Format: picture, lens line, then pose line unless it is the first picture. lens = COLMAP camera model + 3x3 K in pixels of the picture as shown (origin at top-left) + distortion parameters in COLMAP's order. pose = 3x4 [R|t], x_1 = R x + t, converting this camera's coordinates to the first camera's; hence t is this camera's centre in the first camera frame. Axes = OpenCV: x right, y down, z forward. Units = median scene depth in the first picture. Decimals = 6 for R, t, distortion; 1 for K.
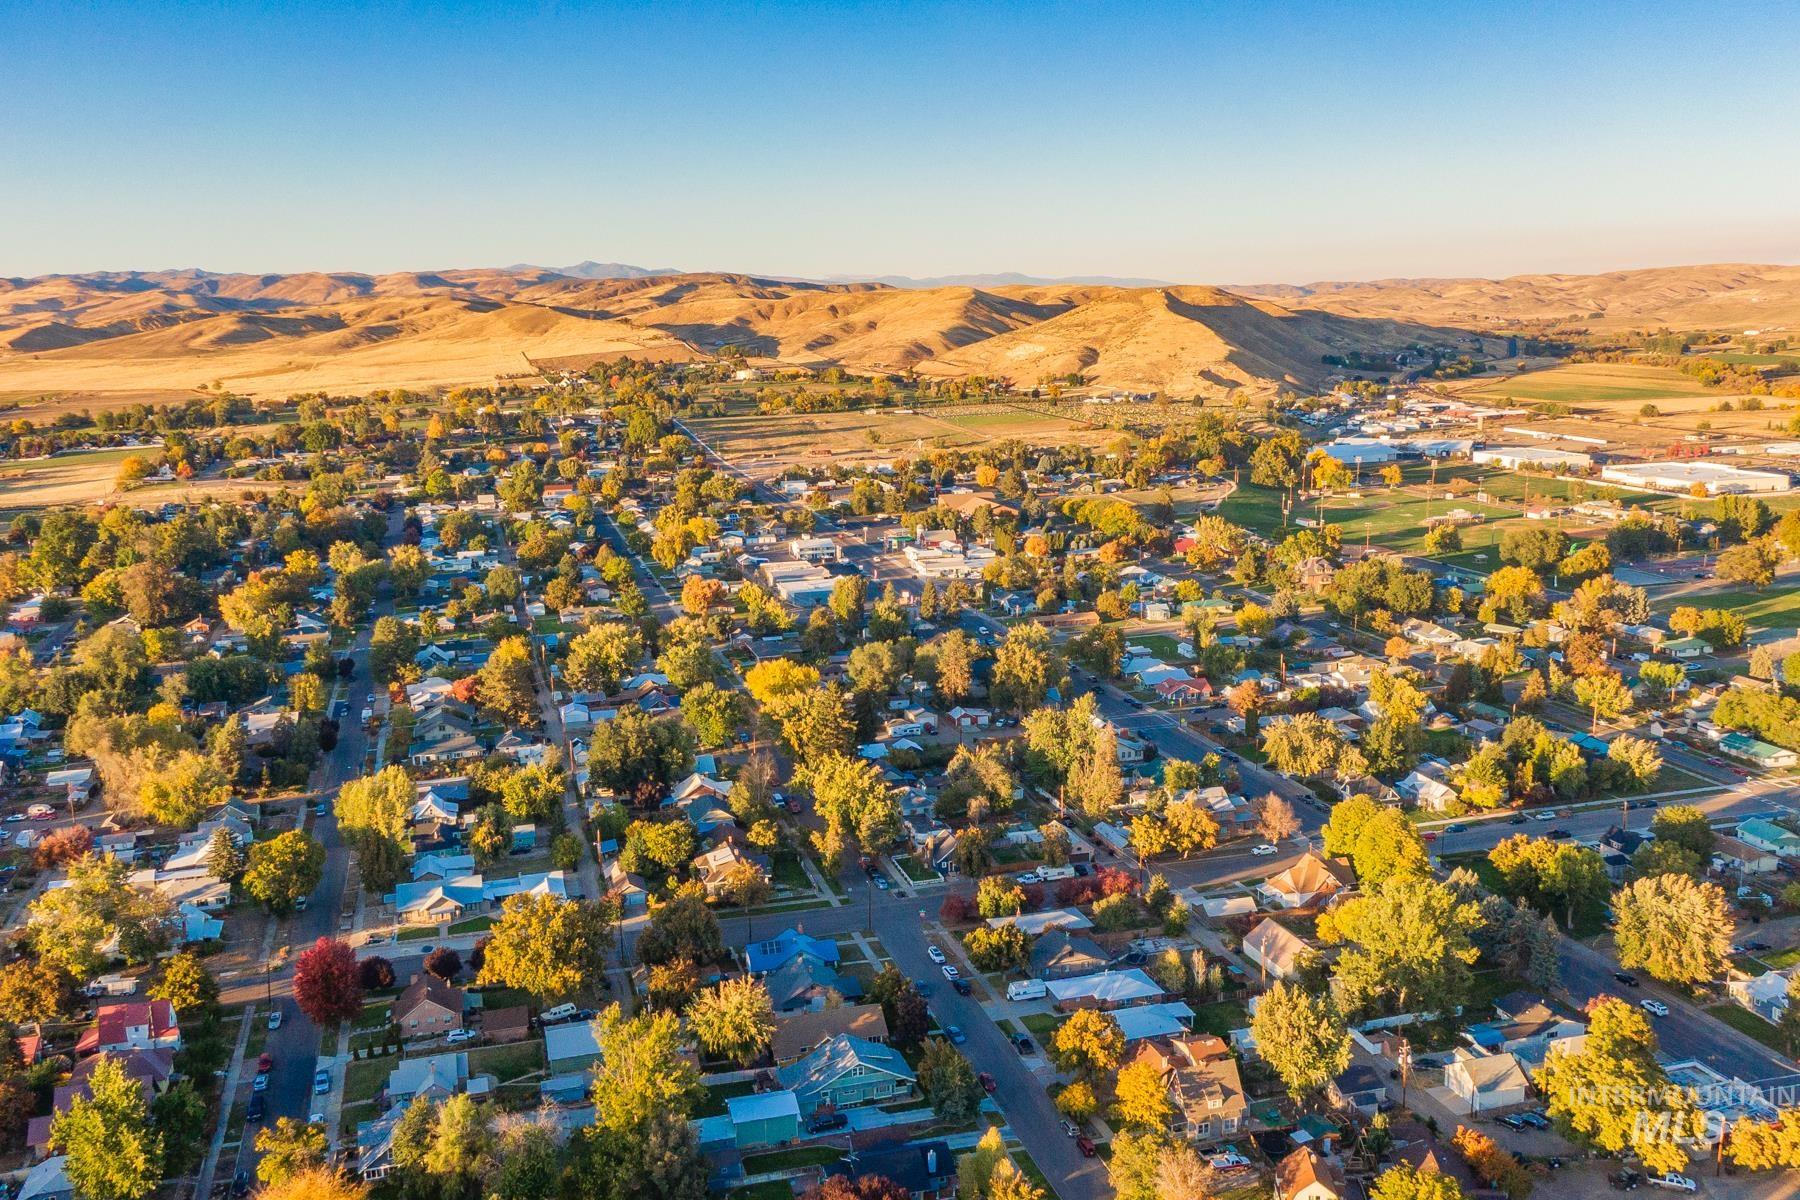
lens RADIAL K [[1503.8, 0, 930.6], [0, 1503.8, 557.4], [0, 0, 1]] dist [0.044570, -0.095738]
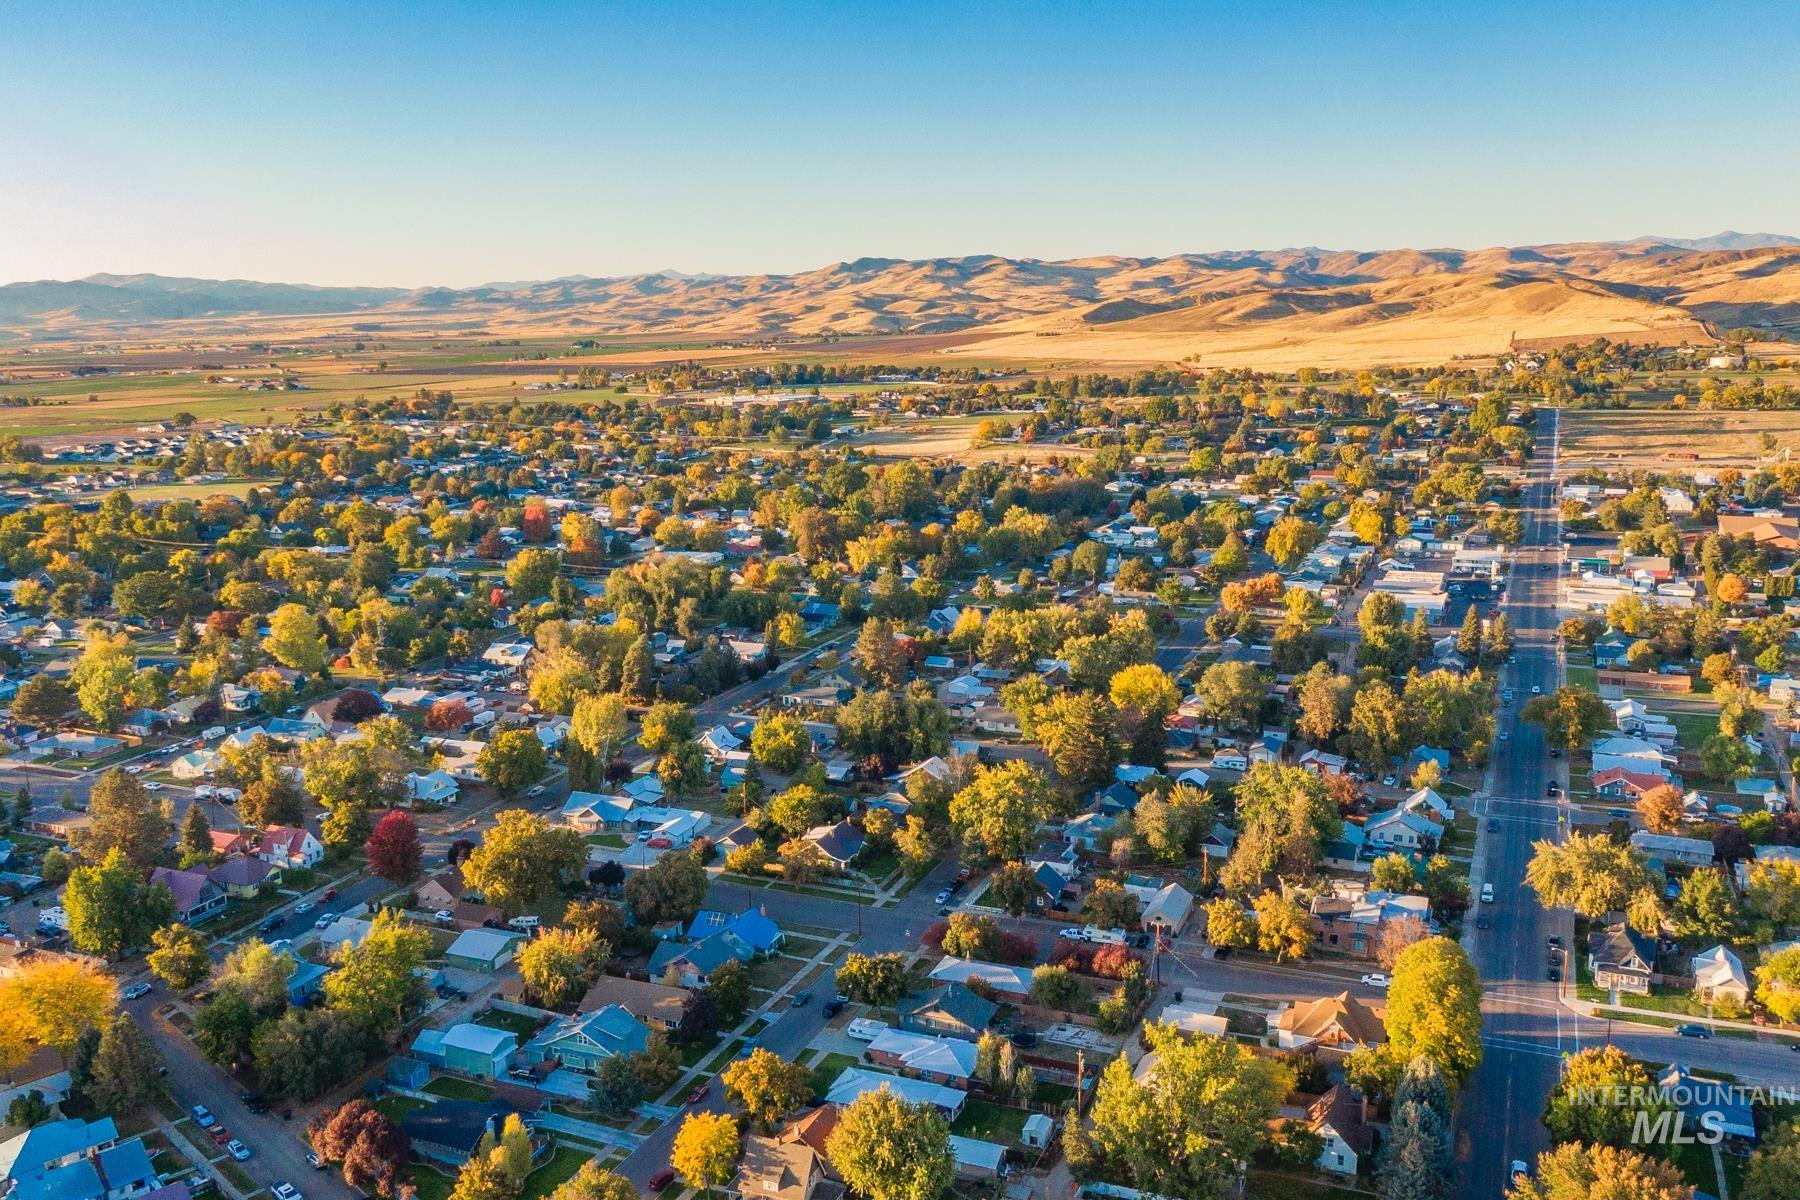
lens RADIAL K [[1523.4, 0, 956.7], [0, 1523.4, 601.2], [0, 0, 1]] dist [-0.010876, -0.019555]
pose [[0.771368, 0.126582, -0.623673, 0.153371], [-0.099868, 0.991954, 0.077810, -0.013569], [0.628504, 0.002265, 0.777803, 0.067138]]
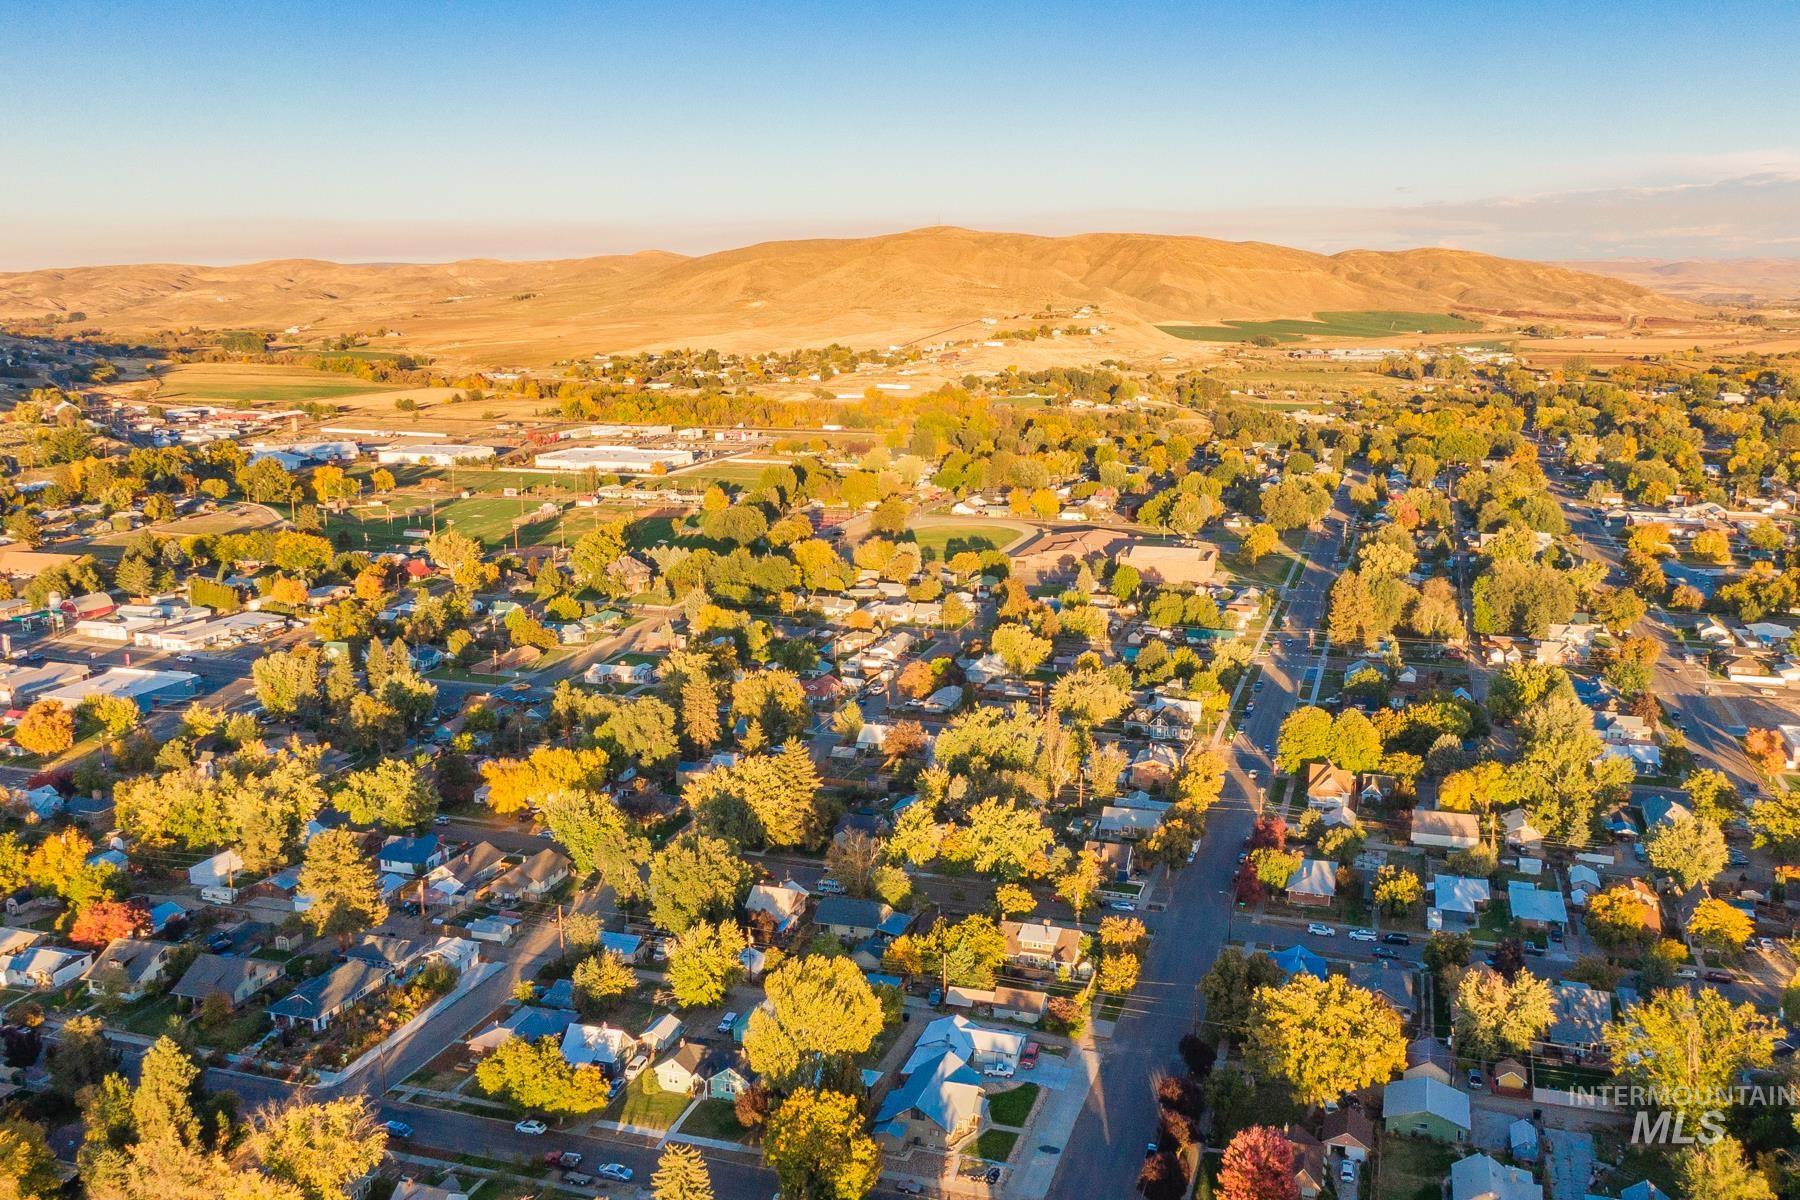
lens RADIAL K [[1503.8, 0, 930.6], [0, 1503.8, 557.4], [0, 0, 1]] dist [0.044570, -0.095738]
pose [[0.569777, -0.126957, 0.811933, -0.227143], [0.127182, 0.989714, 0.065505, -0.020510], [-0.811898, 0.065940, 0.580063, 0.148862]]
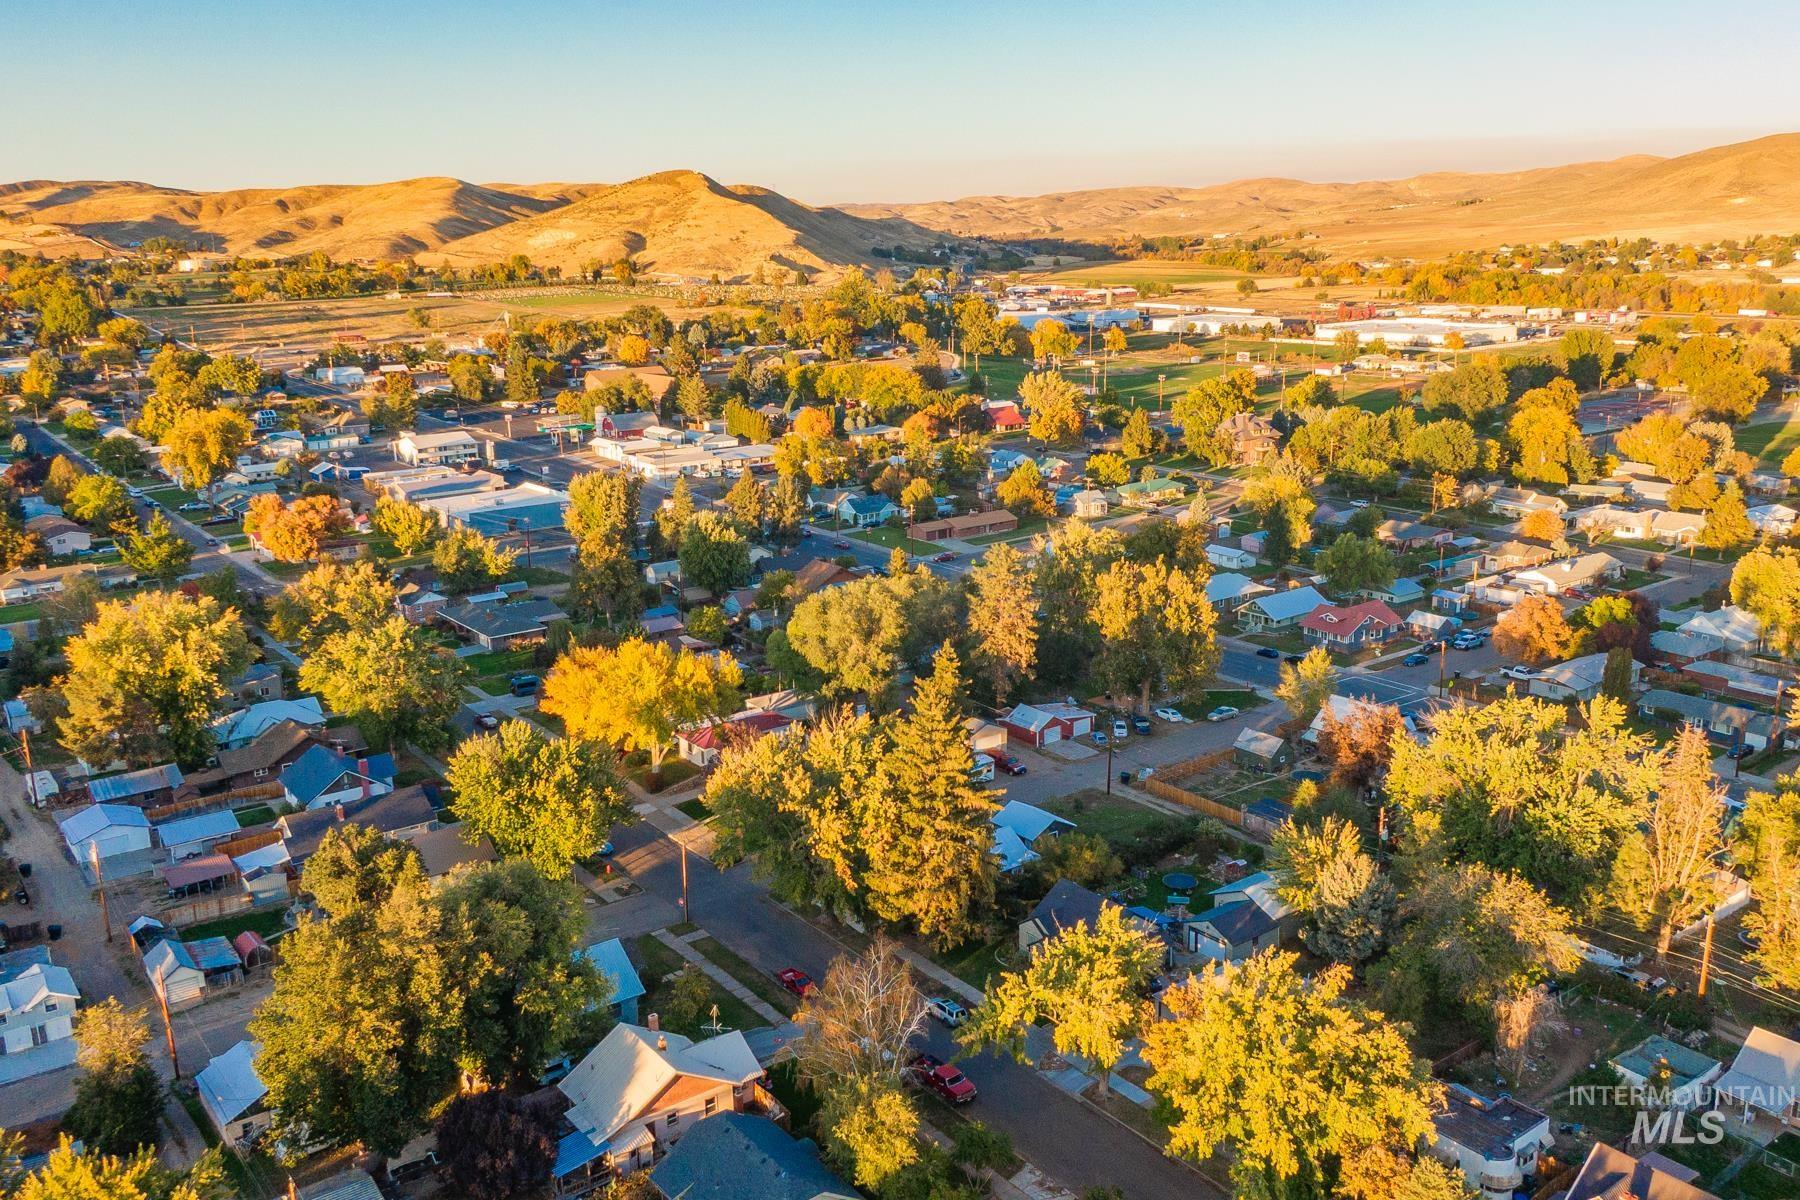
lens RADIAL K [[1503.8, 0, 930.6], [0, 1503.8, 557.4], [0, 0, 1]] dist [0.044570, -0.095738]
pose [[0.938183, -0.076614, 0.337553, -0.062301], [0.060907, 0.996521, 0.056896, 0.009496], [-0.340738, -0.032820, 0.939585, 0.216632]]
